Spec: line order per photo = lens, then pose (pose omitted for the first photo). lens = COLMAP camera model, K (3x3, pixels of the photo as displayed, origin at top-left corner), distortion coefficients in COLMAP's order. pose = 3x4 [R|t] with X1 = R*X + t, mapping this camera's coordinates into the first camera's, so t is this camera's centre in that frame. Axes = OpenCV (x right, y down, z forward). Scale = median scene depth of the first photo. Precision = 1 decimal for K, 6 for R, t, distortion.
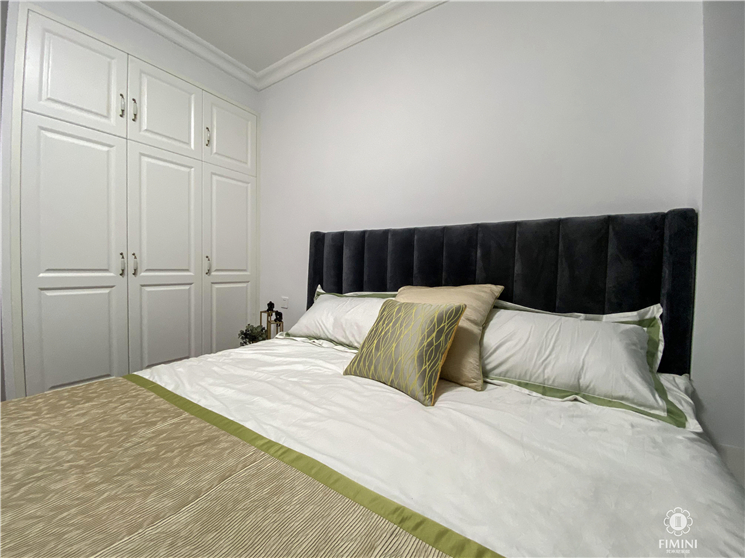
lens RADIAL K [[304.5, 0, 372.2], [0, 304.5, 277.4], [0, 0, 1]] dist [0.000380, -0.000063]
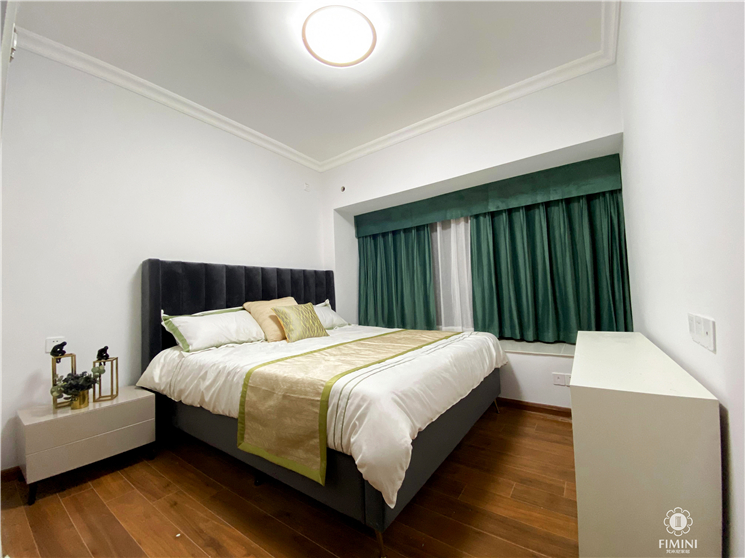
lens RADIAL K [[304.5, 0, 371.5], [0, 304.5, 279.0], [0, 0, 1]] dist [0.000380, -0.000063]
pose [[0.028834, 0.022811, 0.999324, -1.666205], [0.068819, 0.997322, -0.024751, -0.009976], [-0.997212, 0.069486, 0.027187, 0.319011]]
